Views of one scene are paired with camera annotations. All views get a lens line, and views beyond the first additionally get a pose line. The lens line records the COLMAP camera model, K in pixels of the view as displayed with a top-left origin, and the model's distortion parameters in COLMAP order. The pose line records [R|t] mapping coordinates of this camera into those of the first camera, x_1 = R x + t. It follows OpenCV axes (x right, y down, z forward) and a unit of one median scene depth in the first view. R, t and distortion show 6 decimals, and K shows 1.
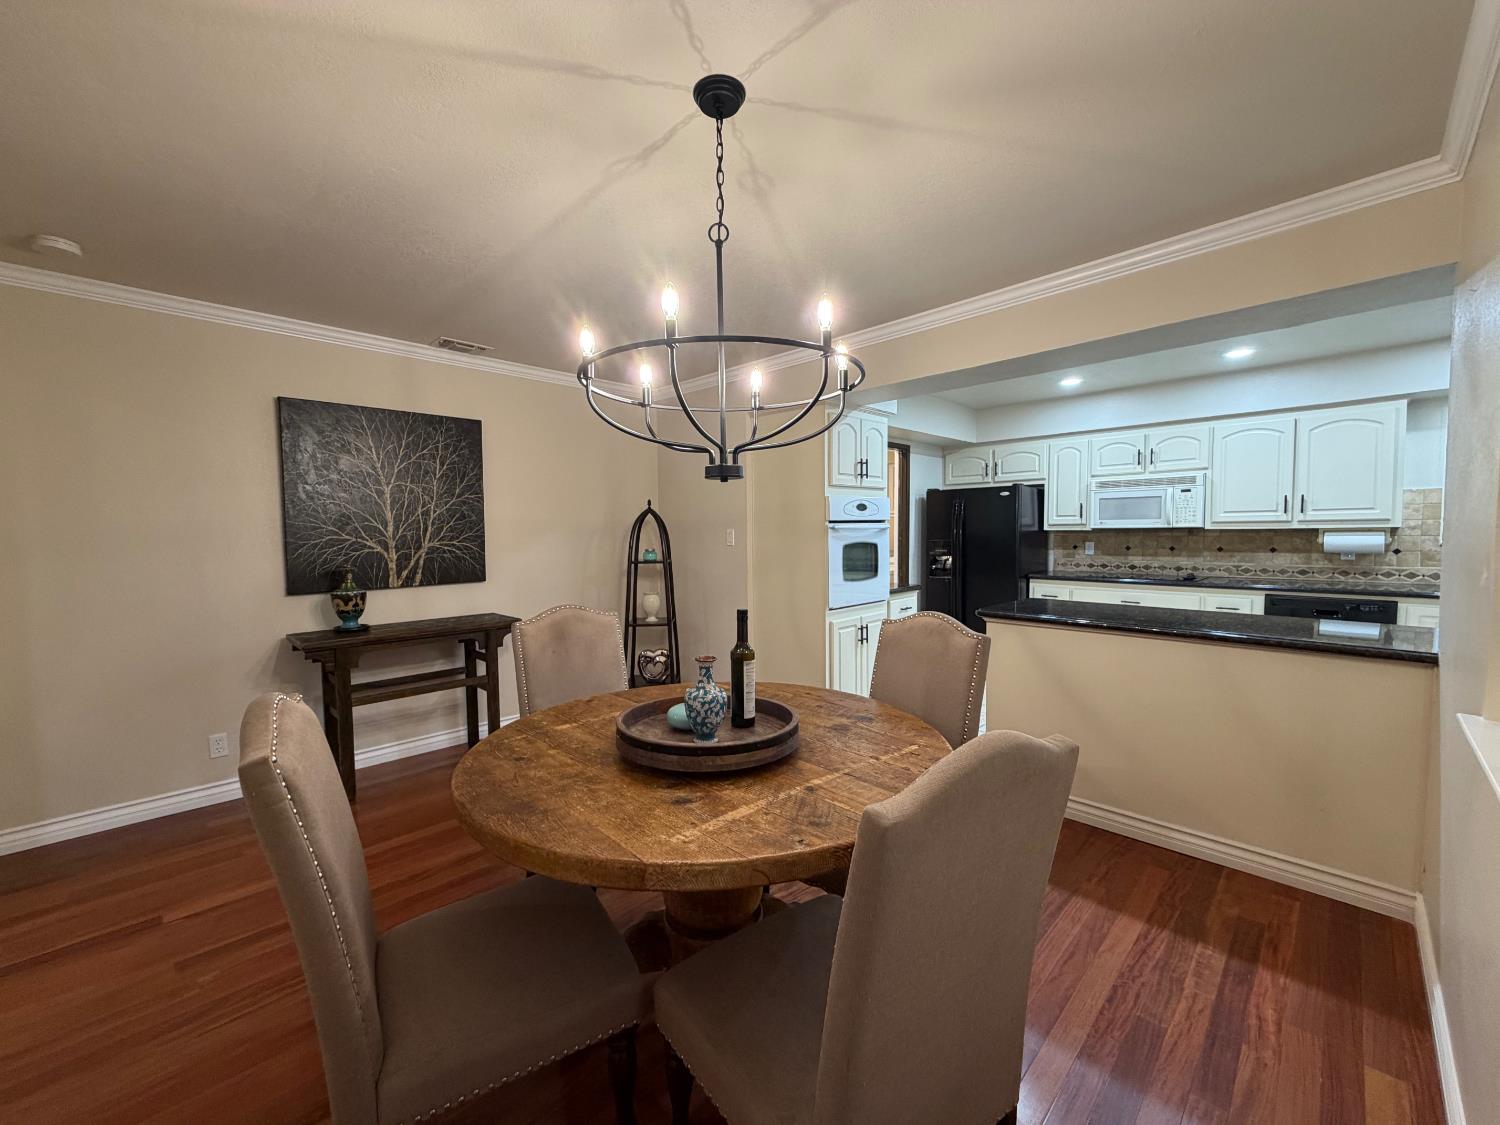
lens RADIAL K [[602.2, 0, 746.2], [0, 602.2, 561.3], [0, 0, 1]] dist [-0.006429, 0.001017]
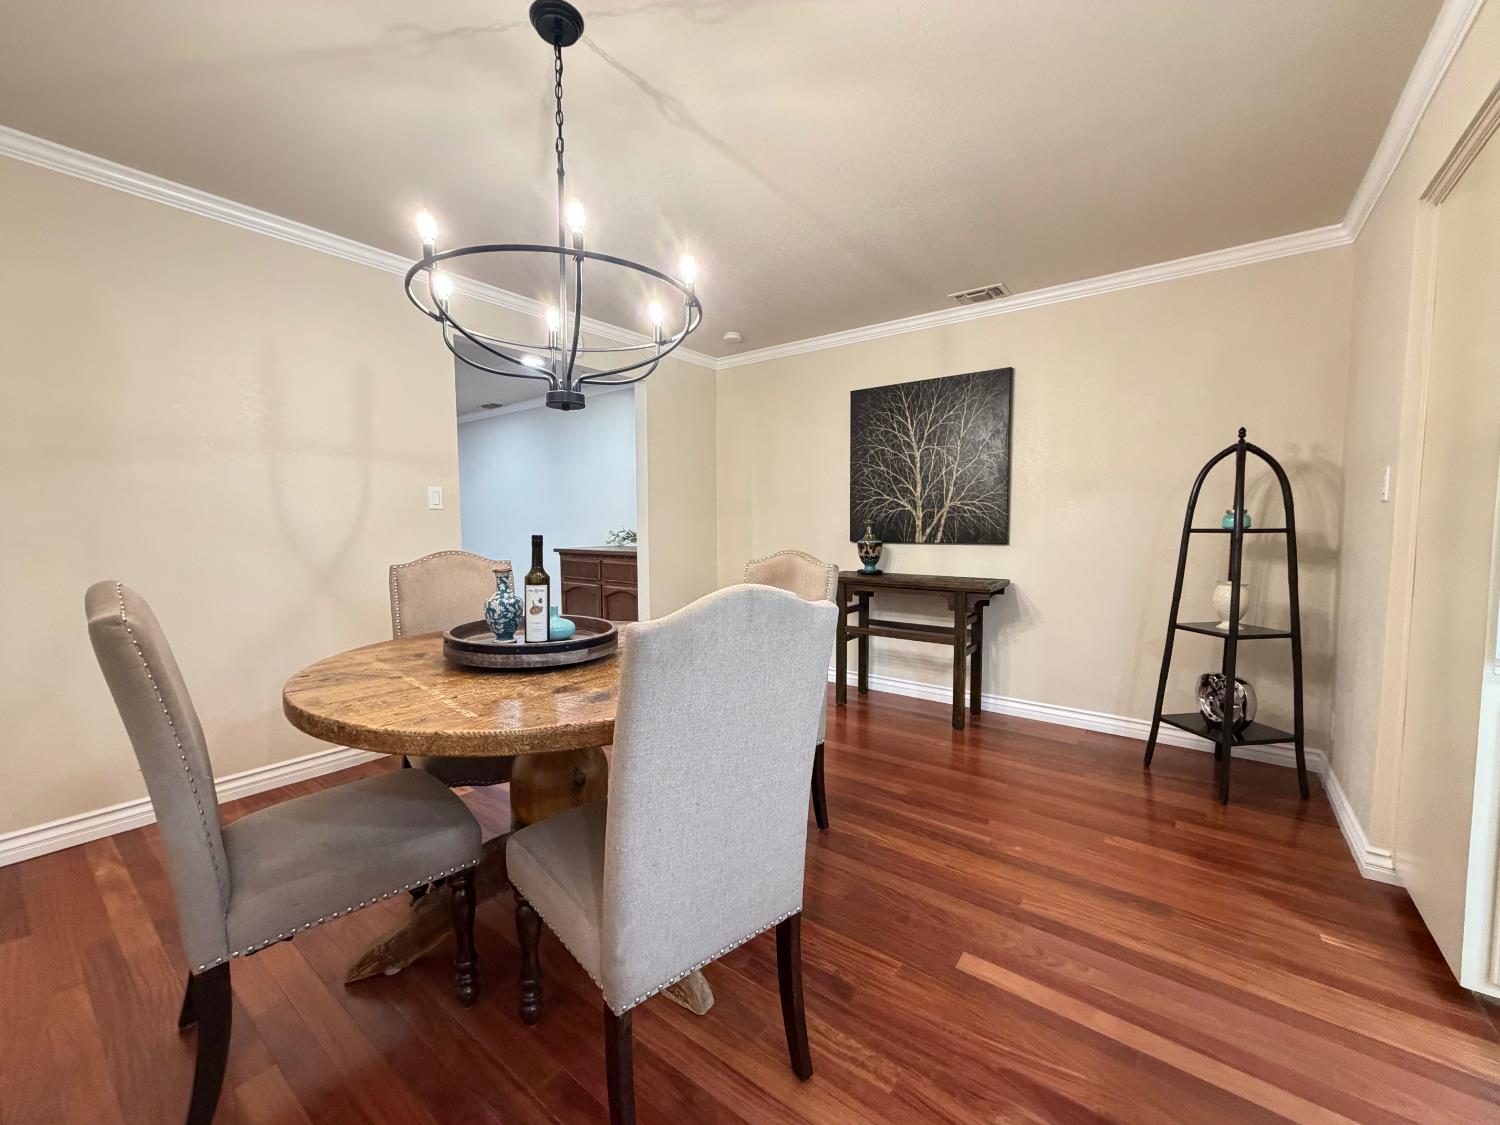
lens RADIAL K [[602.2, 0, 747.0], [0, 602.2, 564.8], [0, 0, 1]] dist [-0.006429, 0.001017]
pose [[0.144464, 0.079162, -0.986338, 0.459849], [-0.044978, 0.996290, 0.073373, 0.016965], [0.988487, 0.033763, 0.147489, 0.520827]]
